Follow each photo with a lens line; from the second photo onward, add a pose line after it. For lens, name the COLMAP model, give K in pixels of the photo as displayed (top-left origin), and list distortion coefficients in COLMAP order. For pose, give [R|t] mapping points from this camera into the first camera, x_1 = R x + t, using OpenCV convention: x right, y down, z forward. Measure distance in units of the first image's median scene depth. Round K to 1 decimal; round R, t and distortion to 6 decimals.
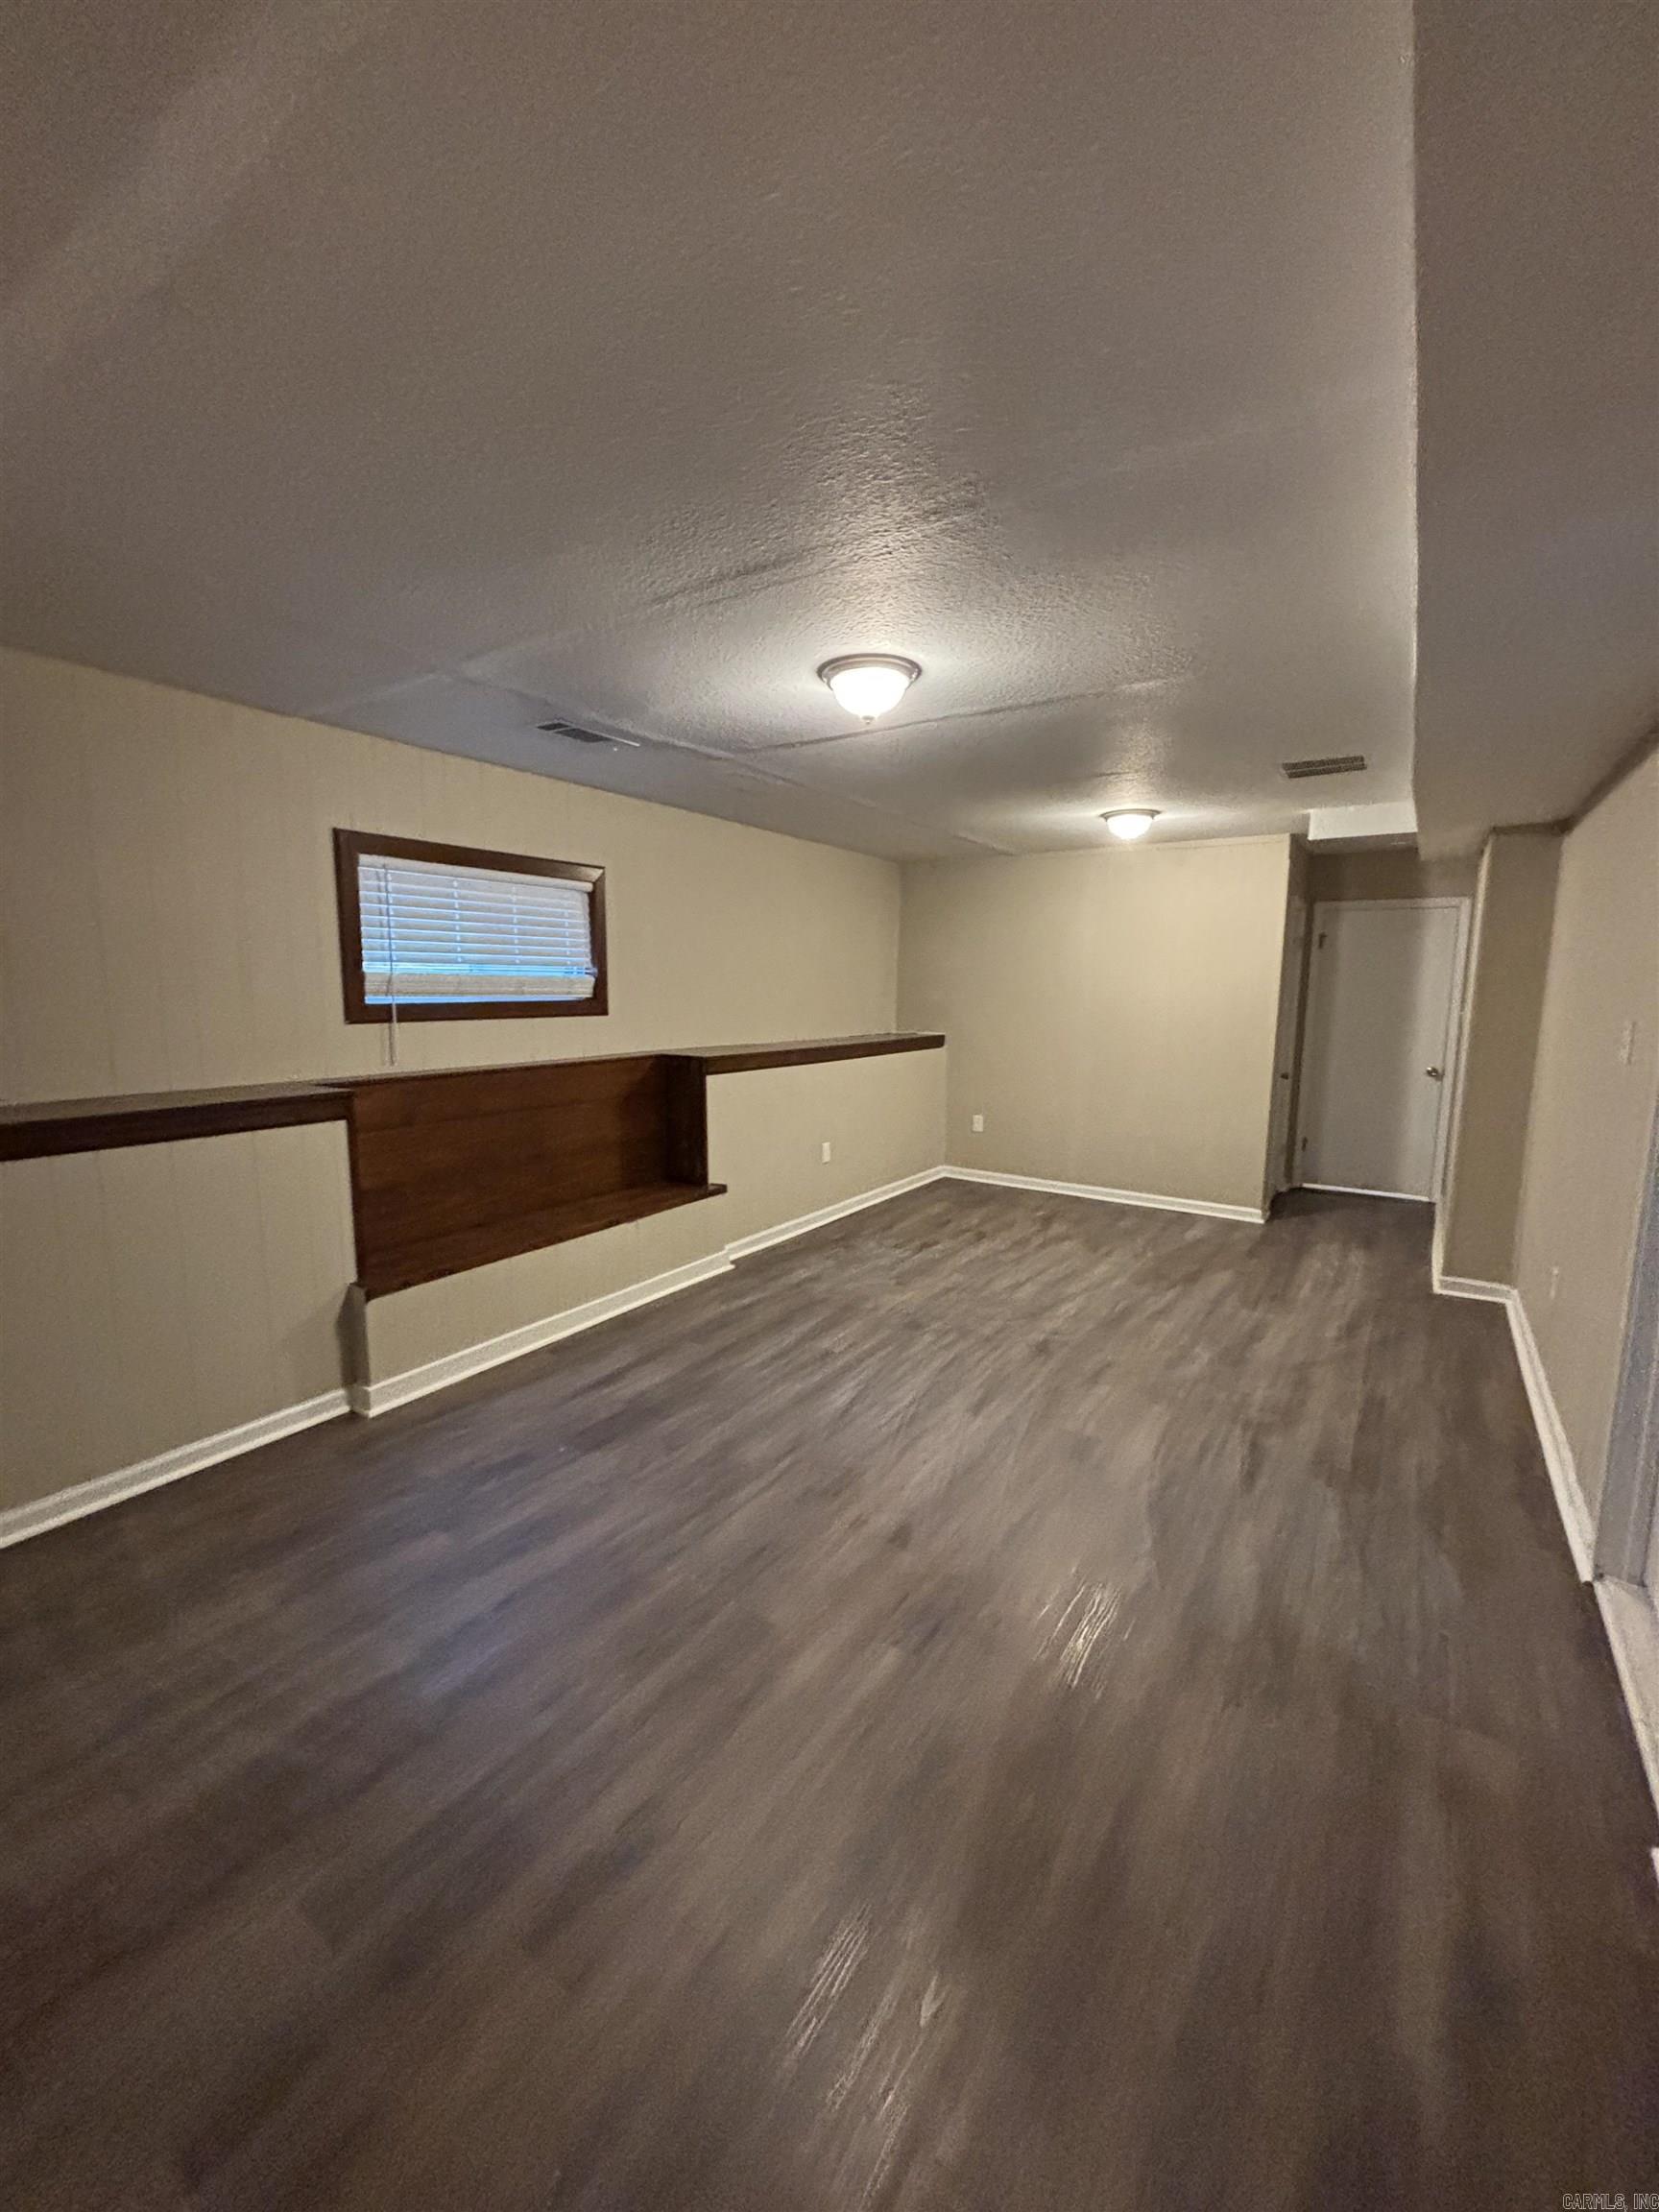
lens RADIAL K [[888.0, 0, 829.5], [0, 888.0, 1106.0], [0, 0, 1]] dist [0.012912, -0.002291]
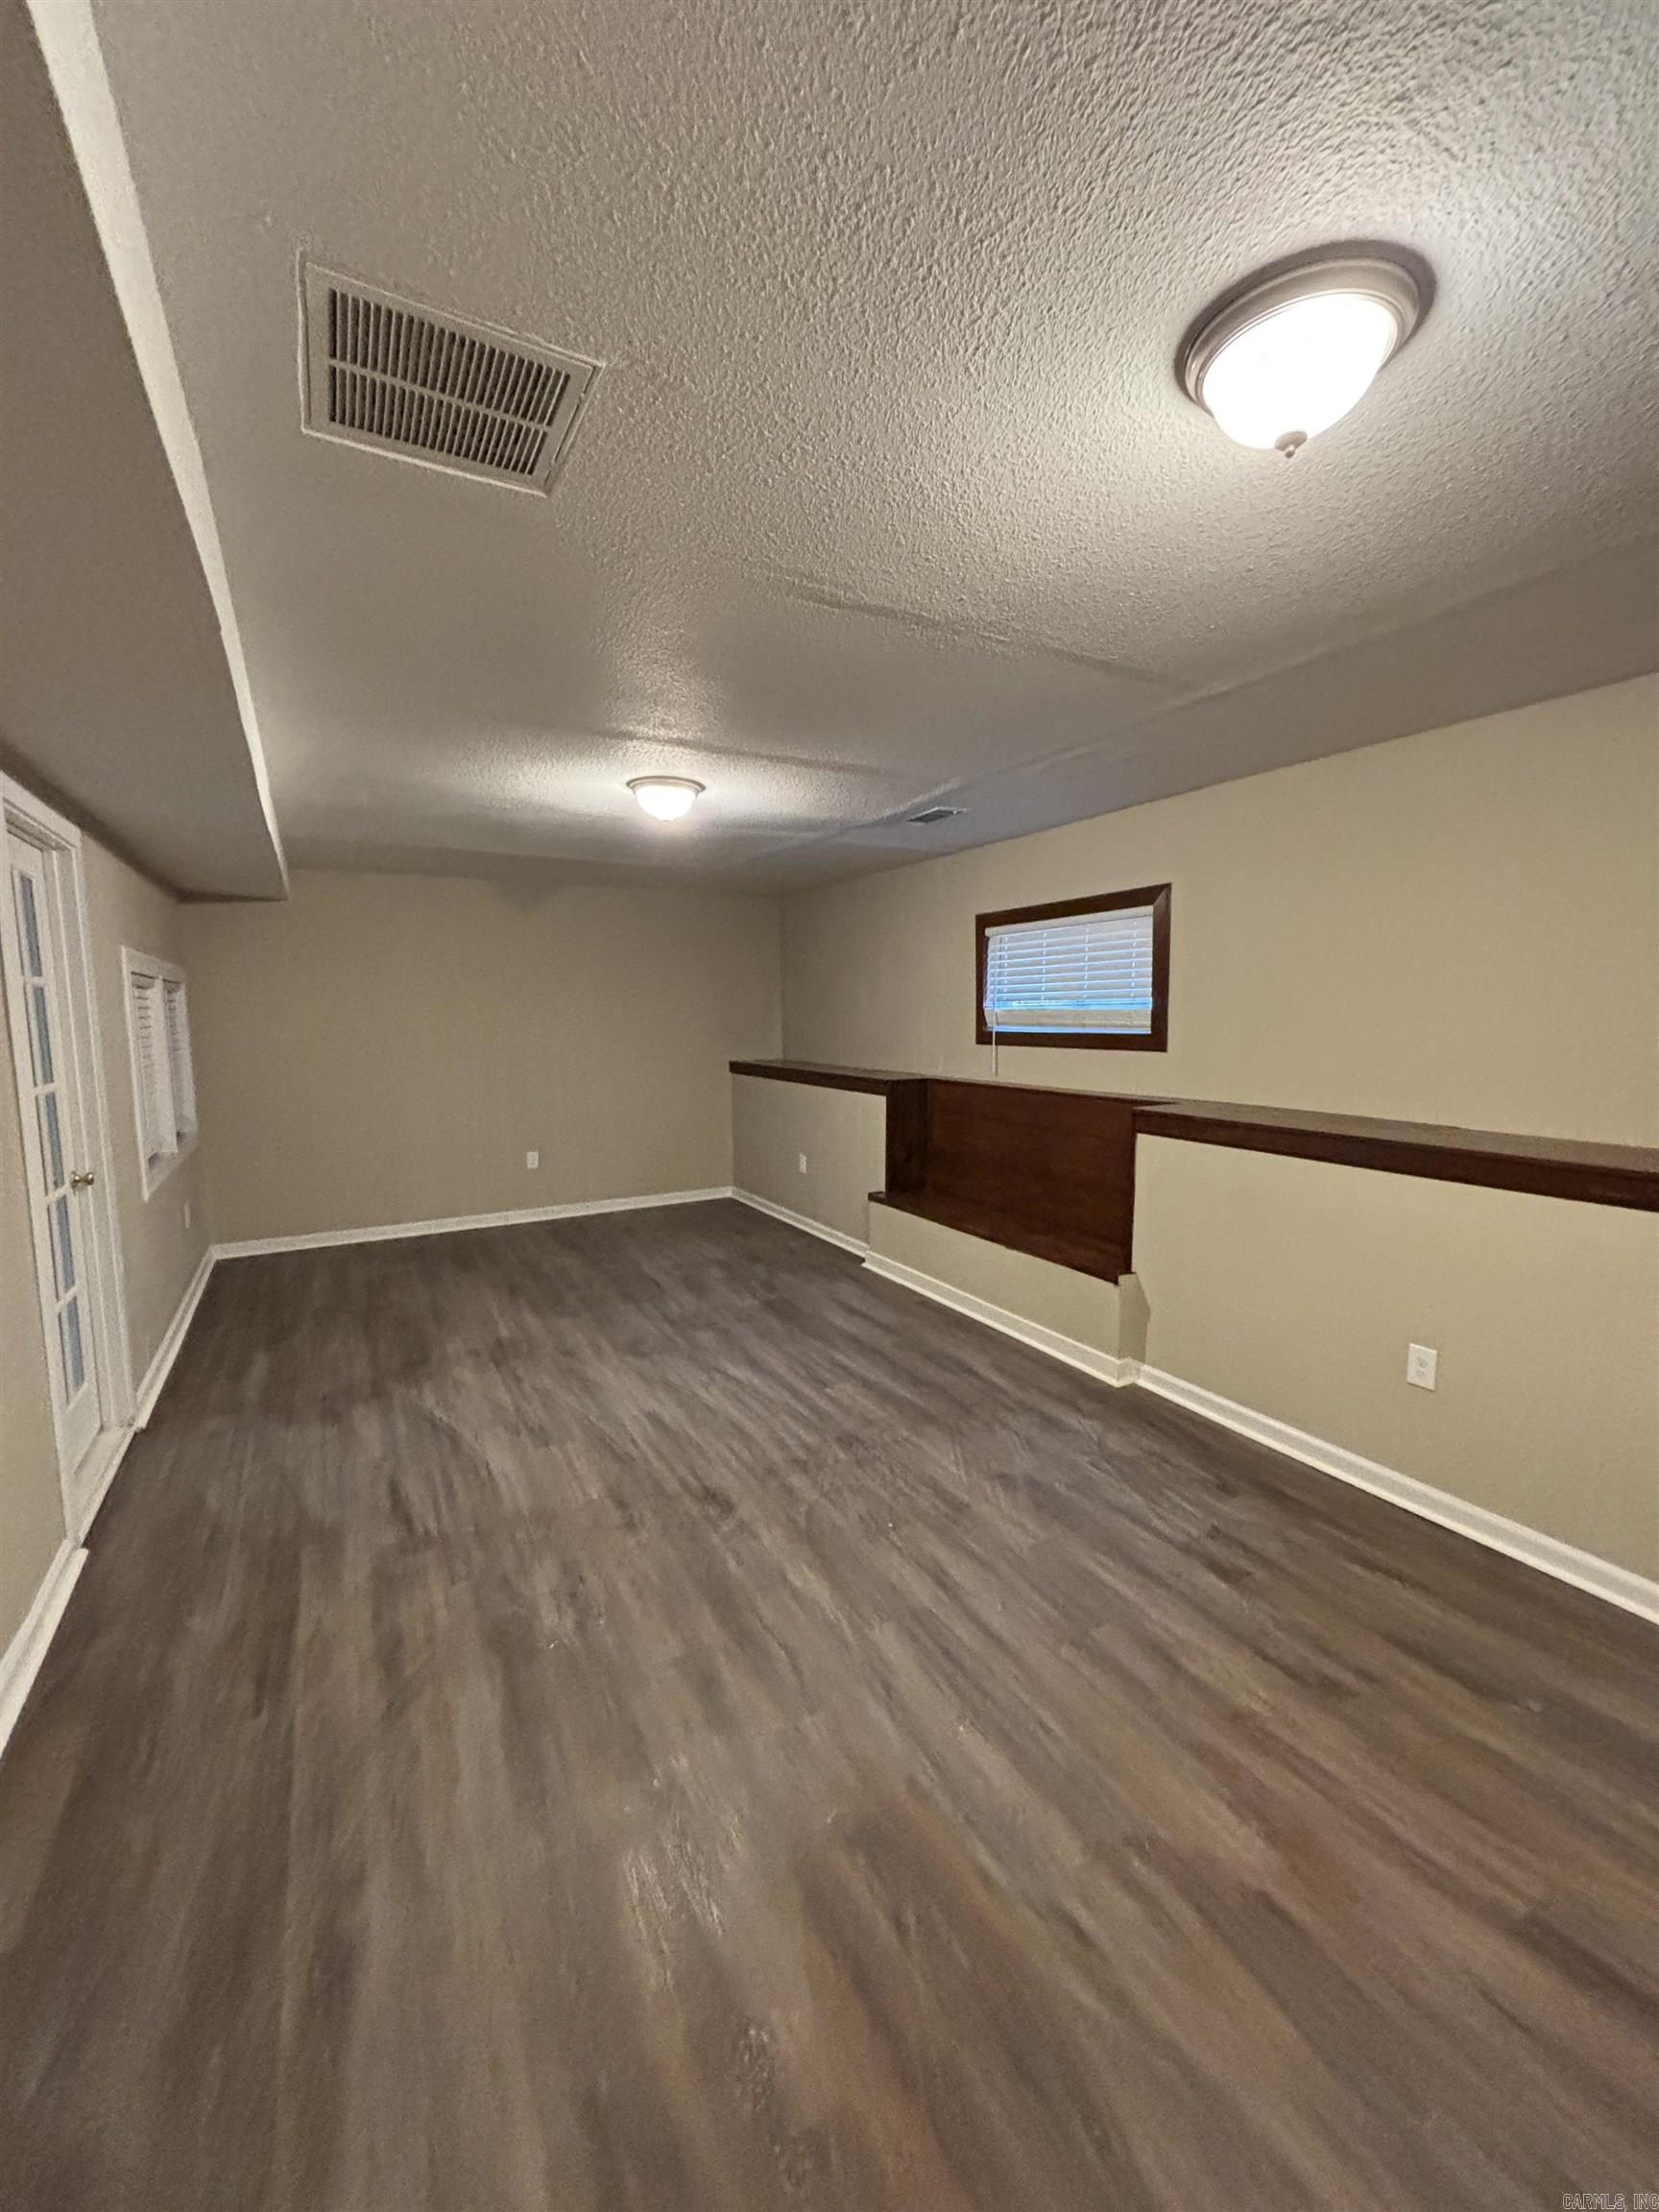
lens RADIAL K [[888.0, 0, 829.5], [0, 888.0, 1106.0], [0, 0, 1]] dist [0.012912, -0.002291]
pose [[-0.456635, 0.090602, -0.885029, 0.812421], [-0.122000, 0.979026, 0.163171, -0.184046], [0.881249, 0.182483, -0.436004, 1.319339]]
